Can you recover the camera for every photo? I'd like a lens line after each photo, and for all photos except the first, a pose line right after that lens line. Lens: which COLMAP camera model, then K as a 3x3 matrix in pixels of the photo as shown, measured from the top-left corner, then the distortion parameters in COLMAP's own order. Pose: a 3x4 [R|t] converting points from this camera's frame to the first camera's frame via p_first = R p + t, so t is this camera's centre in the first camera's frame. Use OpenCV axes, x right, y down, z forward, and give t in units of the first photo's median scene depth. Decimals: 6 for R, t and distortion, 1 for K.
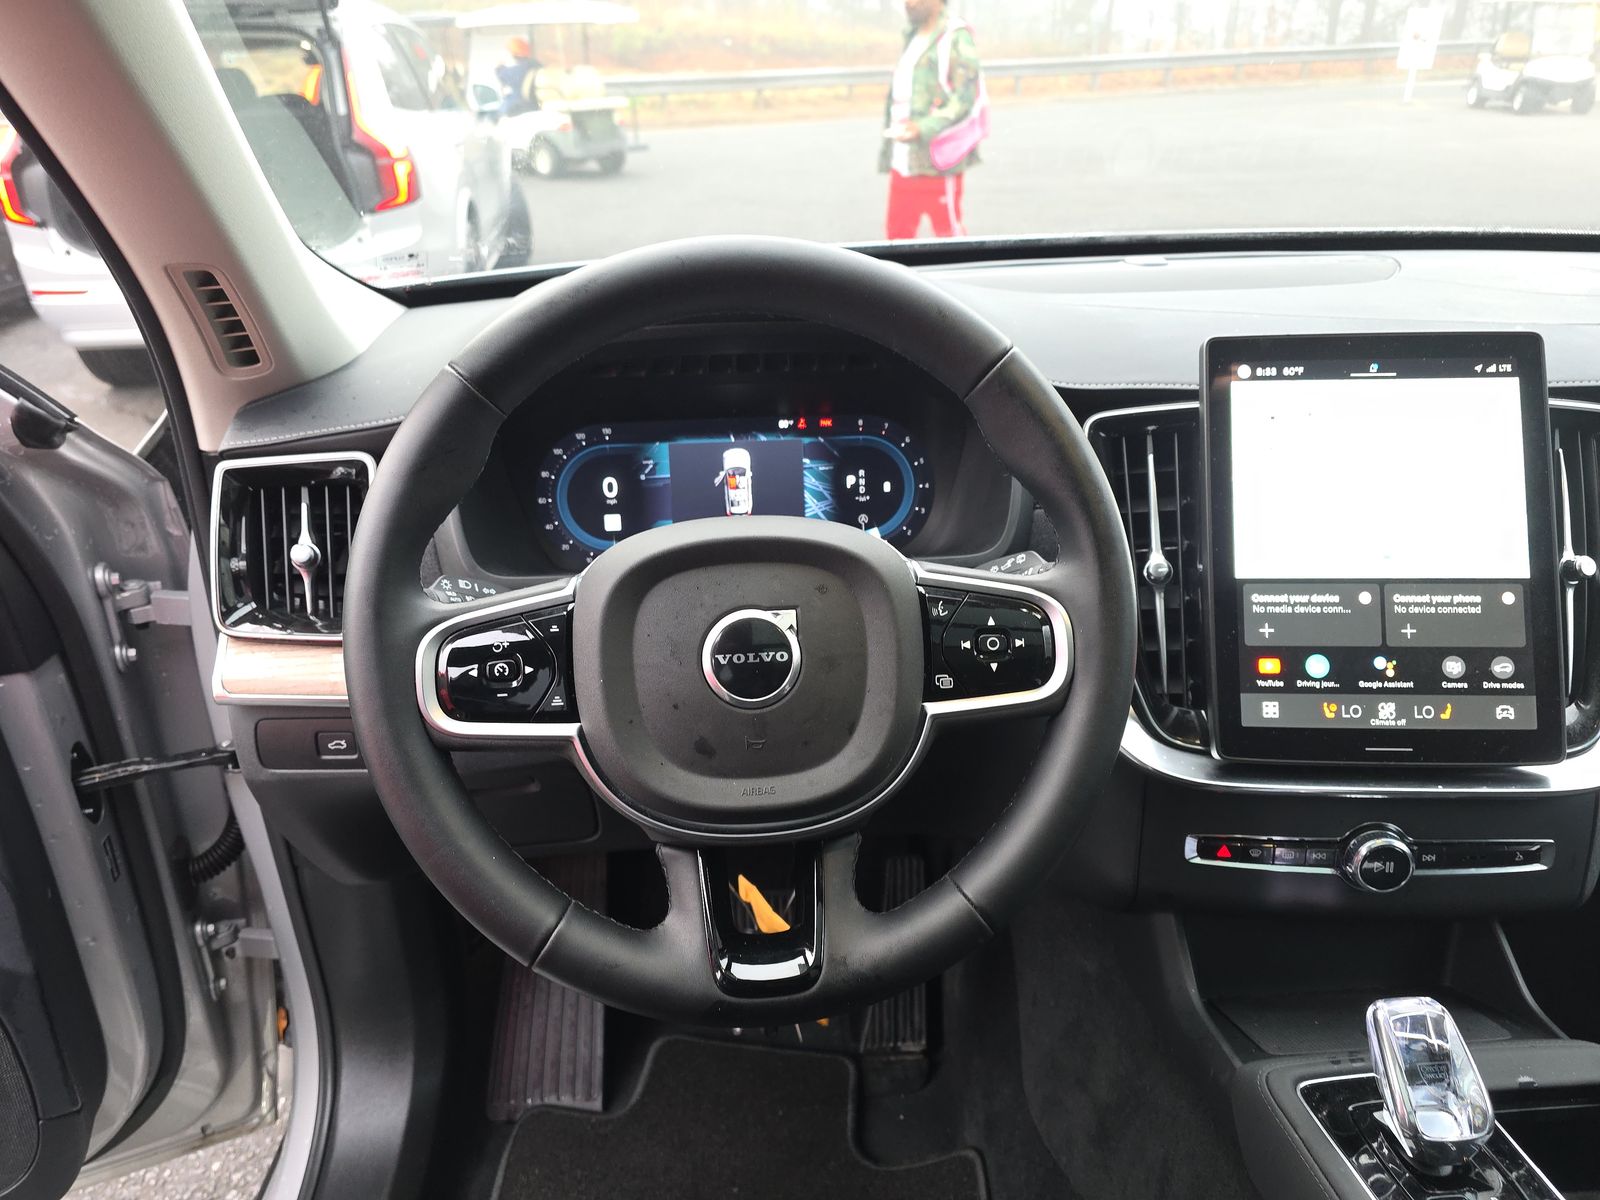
lens RADIAL K [[1085.9, 0, 800.0], [0, 1085.9, 600.0], [0, 0, 1]] dist [0.045430, -0.050566]
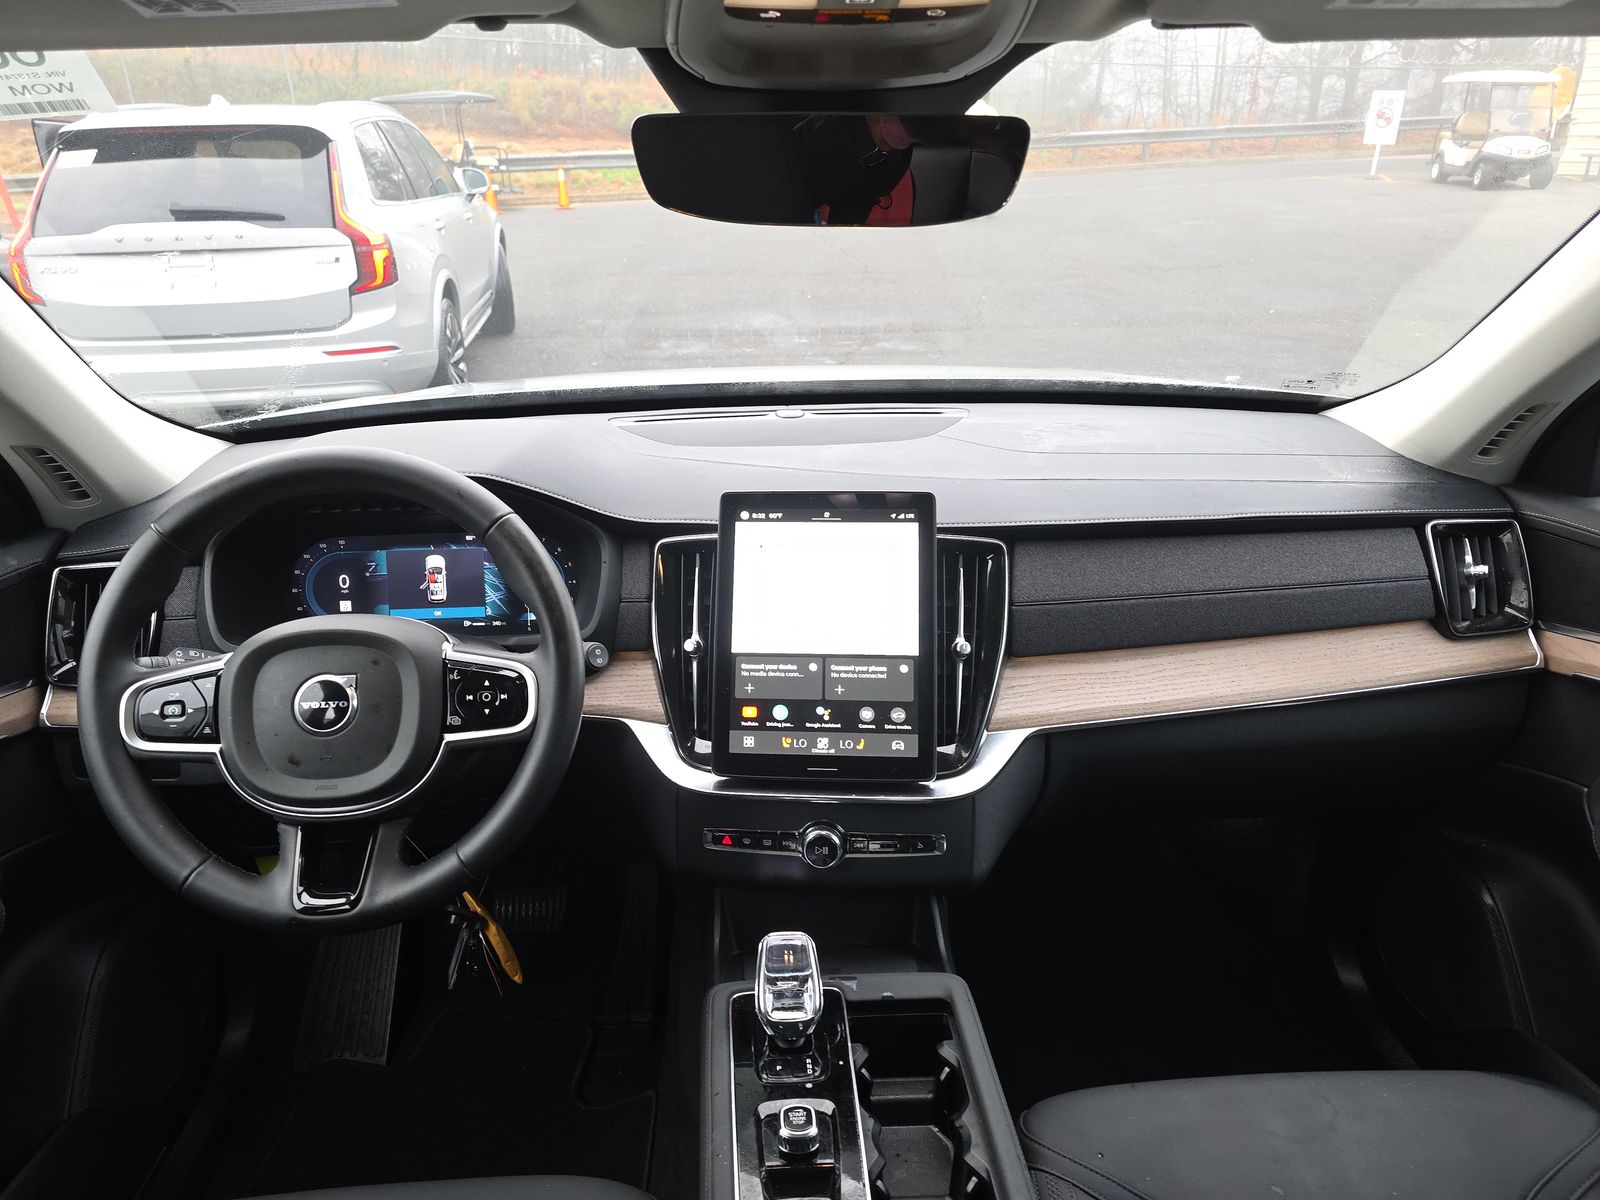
lens RADIAL K [[1067.8, 0, 800.5], [0, 1067.8, 569.5], [0, 0, 1]] dist [0.098759, -0.117947]
pose [[0.999870, 0.011656, -0.011152, 0.508843], [-0.012384, 0.997637, -0.067586, -0.035908], [0.010338, 0.067716, 0.997651, -0.470816]]
